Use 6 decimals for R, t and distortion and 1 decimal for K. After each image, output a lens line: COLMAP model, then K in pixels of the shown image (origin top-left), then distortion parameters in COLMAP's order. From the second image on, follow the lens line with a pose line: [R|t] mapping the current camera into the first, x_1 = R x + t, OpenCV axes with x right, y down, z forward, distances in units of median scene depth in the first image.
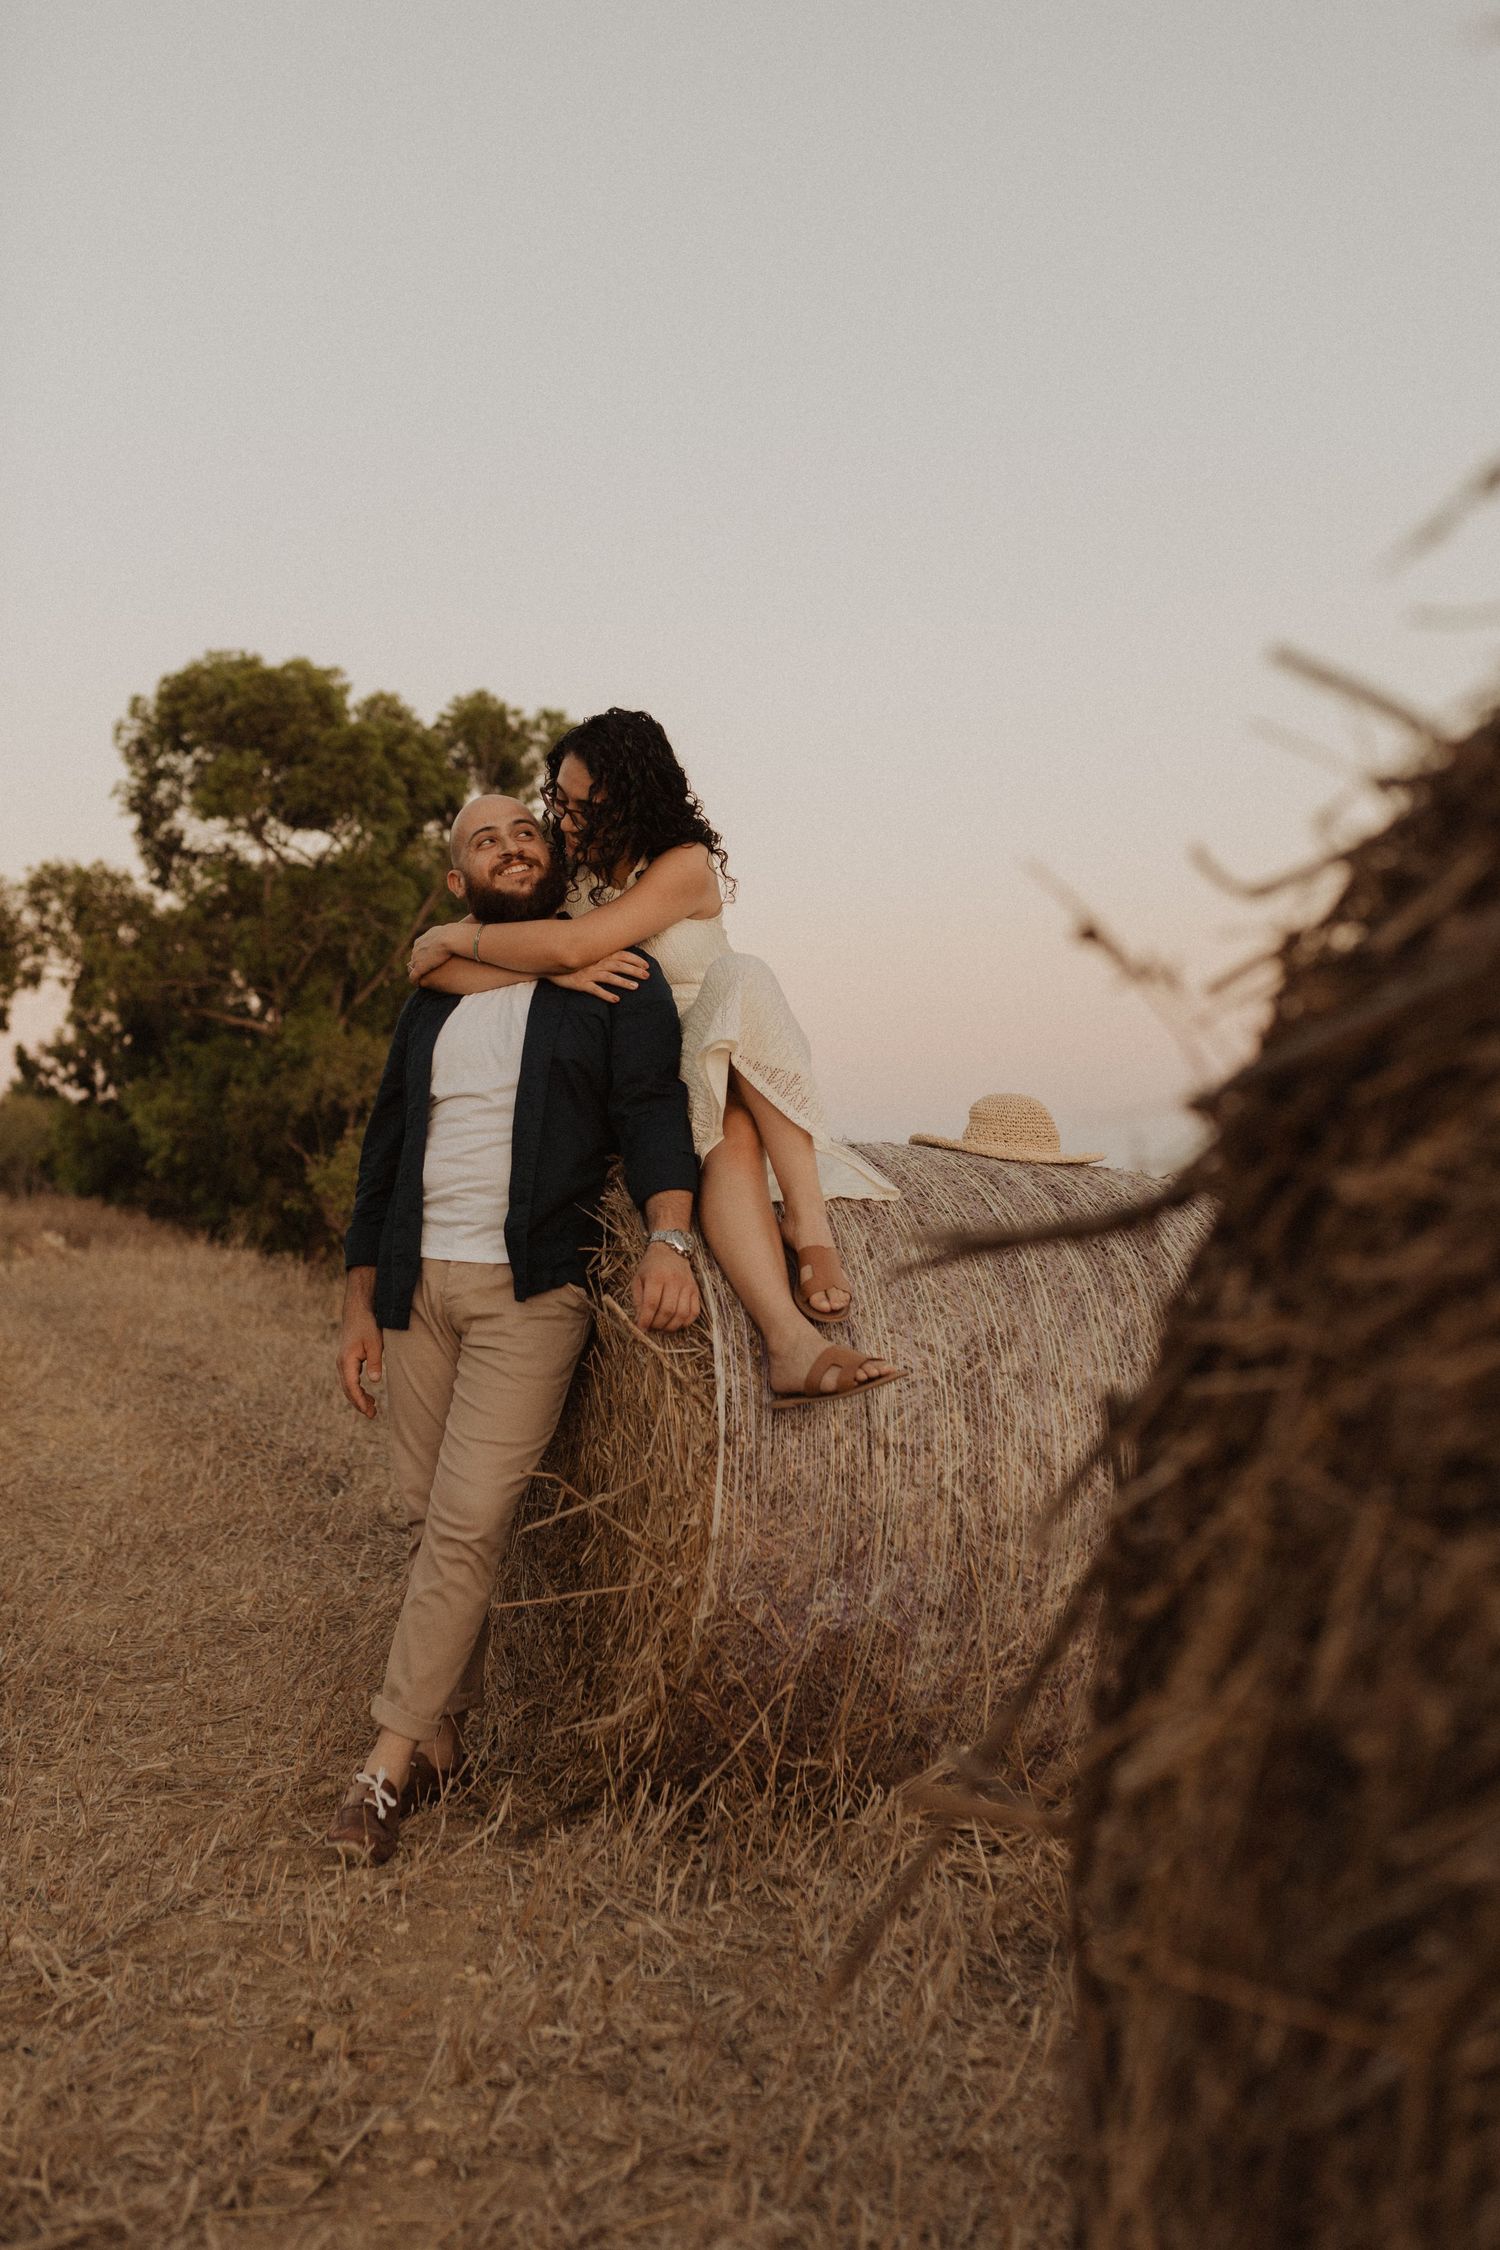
lens RADIAL K [[2217.1, 0, 751.3], [0, 2217.1, 1143.8], [0, 0, 1]] dist [0.023405, 0.000000]
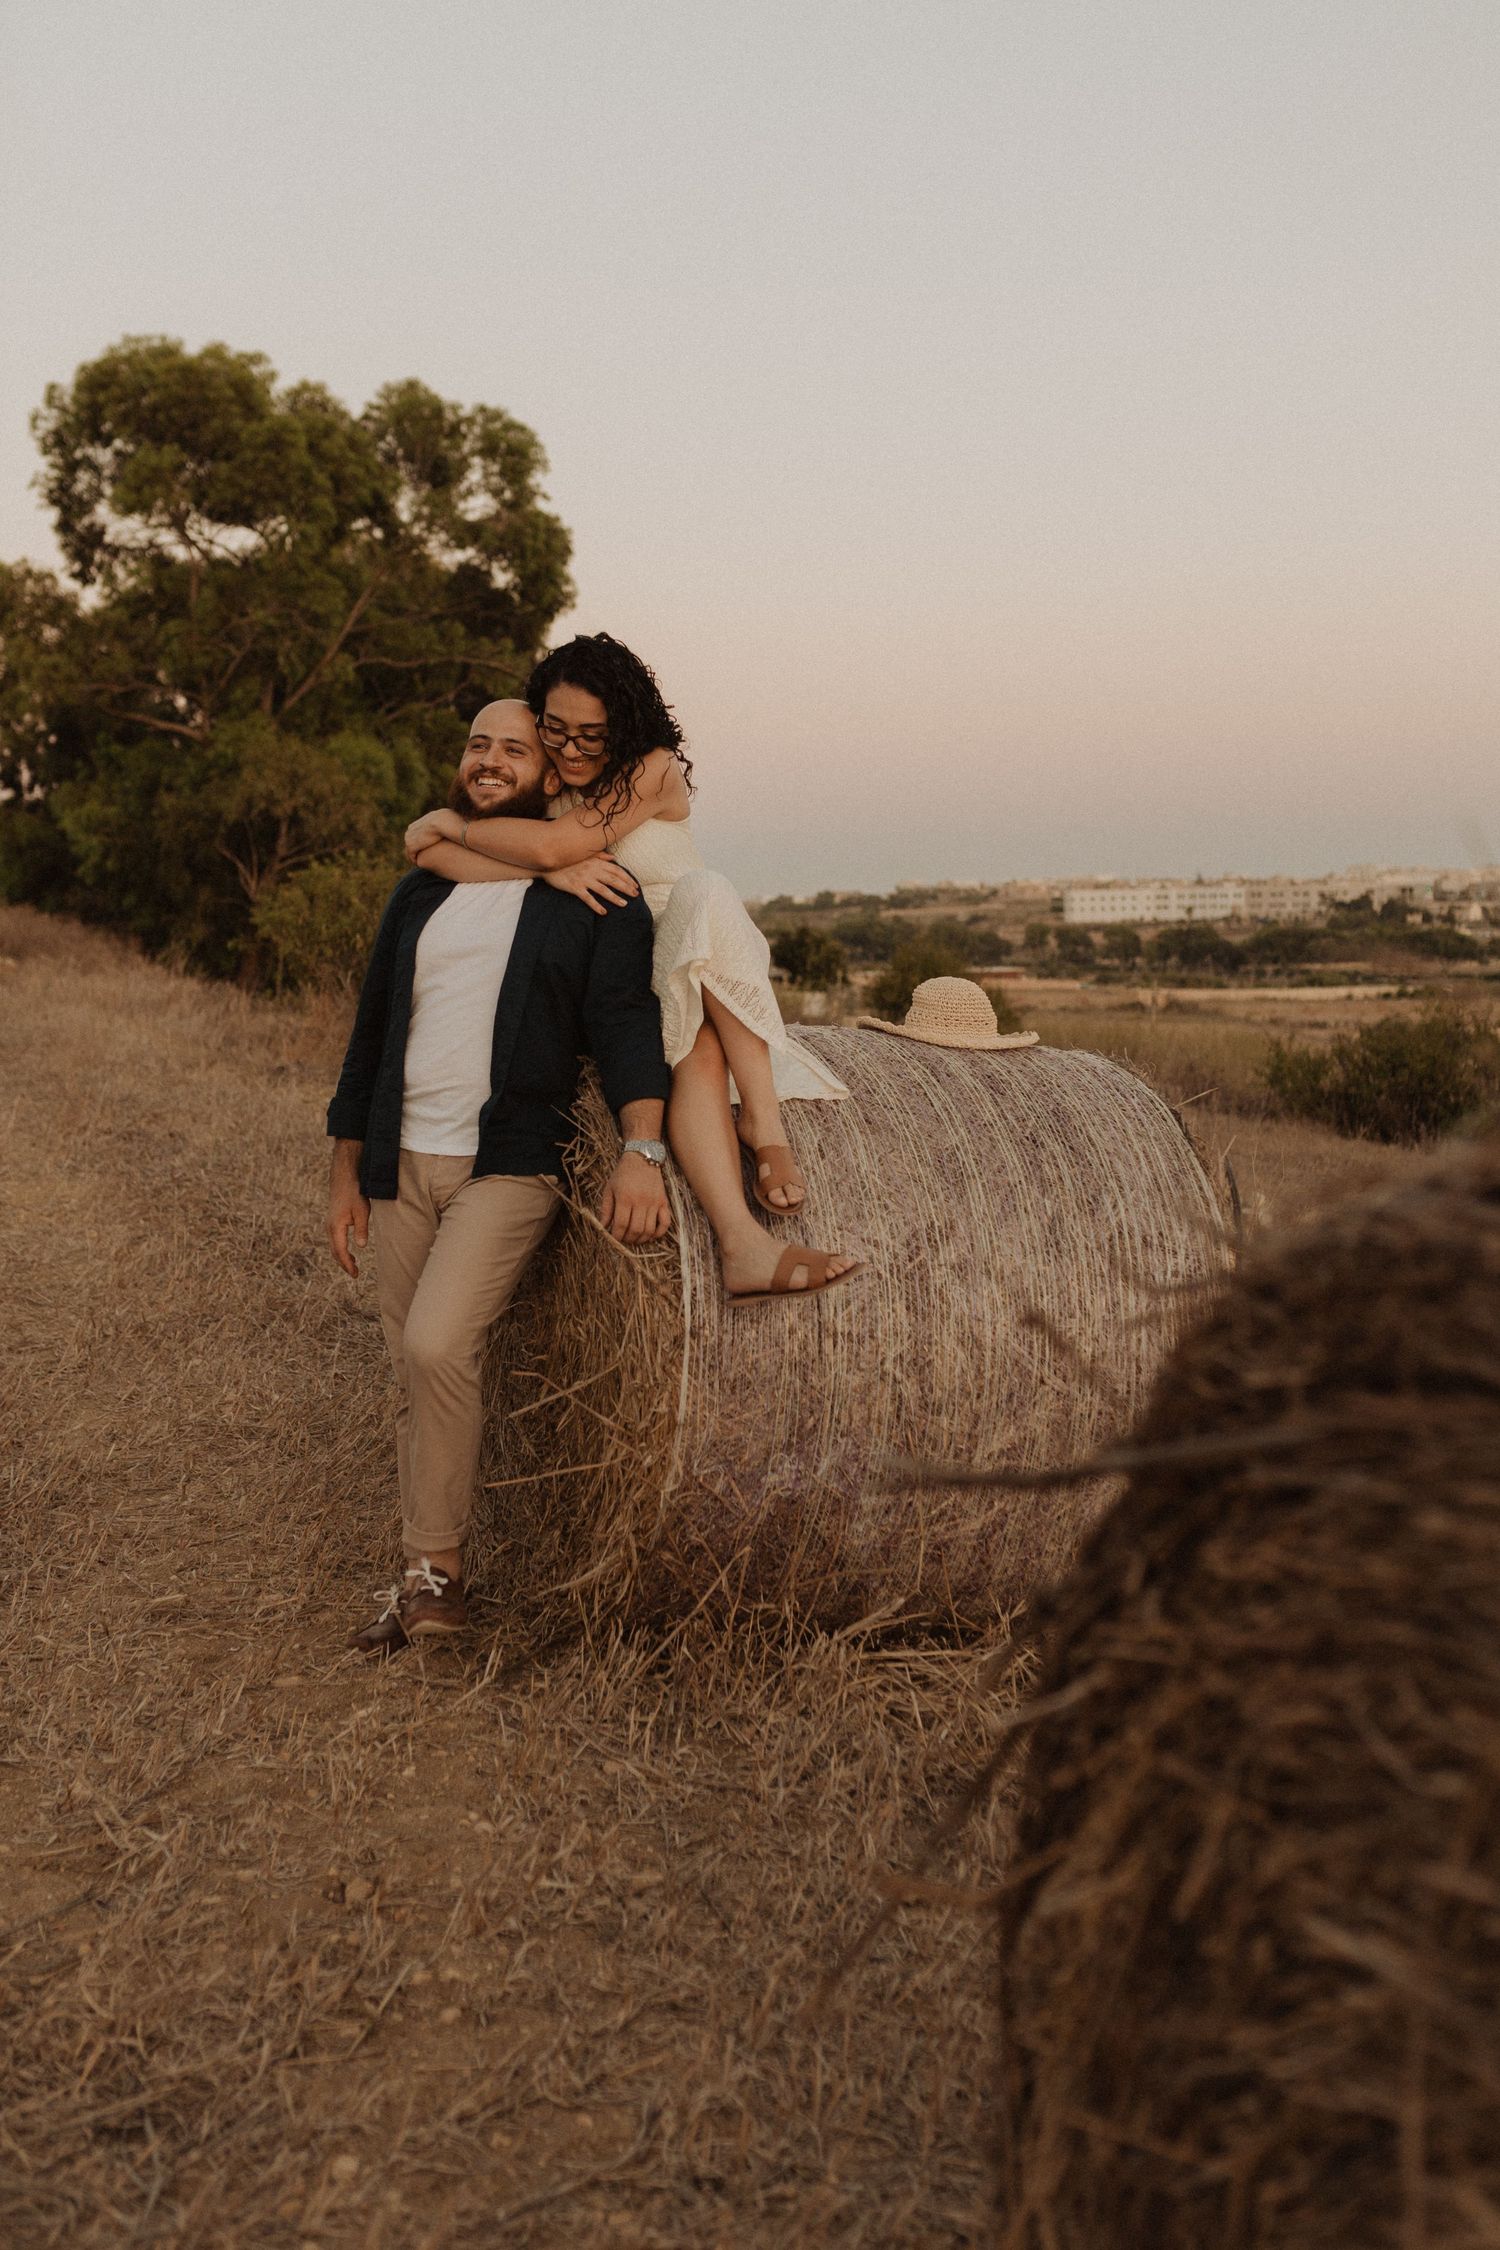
lens RADIAL K [[2217.1, 0, 746.4], [0, 2217.1, 1106.1], [0, 0, 1]] dist [0.023405, 0.000000]
pose [[0.999544, 0.005372, 0.029730, -0.016782], [-0.009008, 0.992296, 0.123558, -0.112533], [-0.028837, -0.123769, 0.991892, -0.084404]]
